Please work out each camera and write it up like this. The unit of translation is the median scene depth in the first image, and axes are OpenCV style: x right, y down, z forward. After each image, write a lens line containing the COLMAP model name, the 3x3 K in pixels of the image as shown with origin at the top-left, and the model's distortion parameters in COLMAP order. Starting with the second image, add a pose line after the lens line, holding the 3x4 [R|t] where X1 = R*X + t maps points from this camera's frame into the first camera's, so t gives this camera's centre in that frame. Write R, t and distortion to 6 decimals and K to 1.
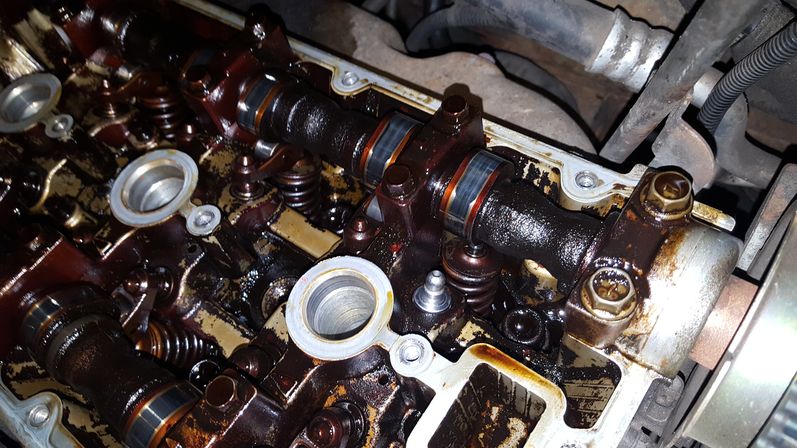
lens RADIAL K [[600.0, 0, 395.7], [0, 600.0, 225.6], [0, 0, 1]] dist [0.159348, -0.292850]
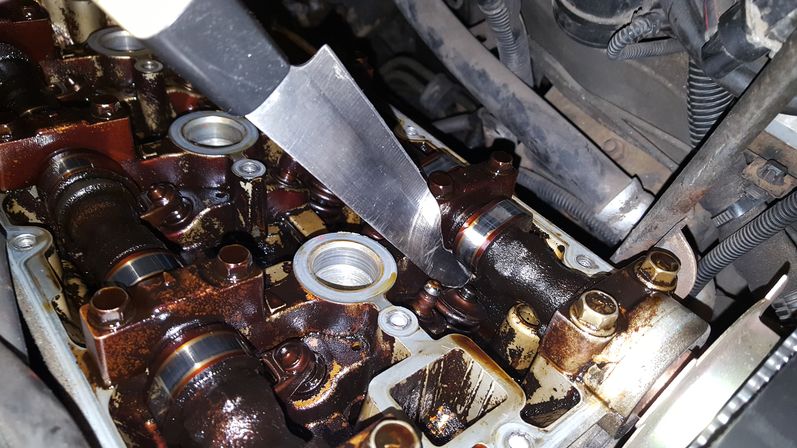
lens RADIAL K [[595.5, 0, 404.9], [0, 595.5, 240.1], [0, 0, 1]] dist [0.158850, -0.280728]
pose [[0.917945, 0.395706, 0.028171, -0.039172], [-0.368364, 0.876567, -0.309738, 0.329961], [-0.147259, 0.273946, 0.950404, -0.028611]]
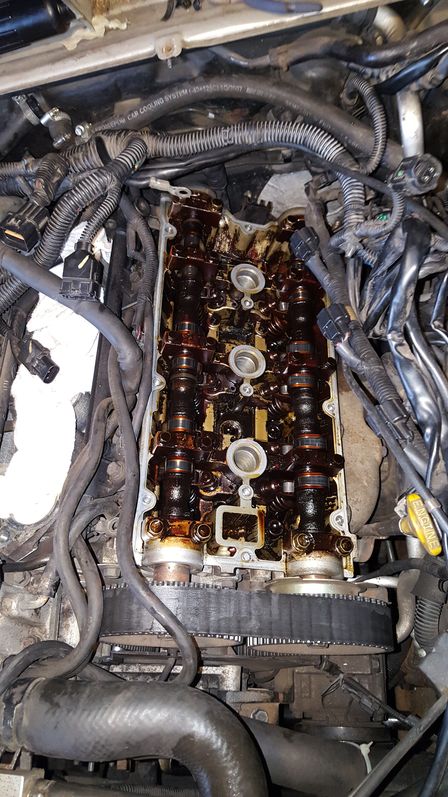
lens RADIAL K [[600.0, 0, 220.0], [0, 600.0, 392.3], [0, 0, 1]] dist [0.159348, -0.292850]
pose [[0.496553, 0.864006, -0.083242, -0.155969], [-0.860844, 0.502480, 0.080379, -0.103800], [0.111276, 0.031746, 0.993282, -1.385404]]
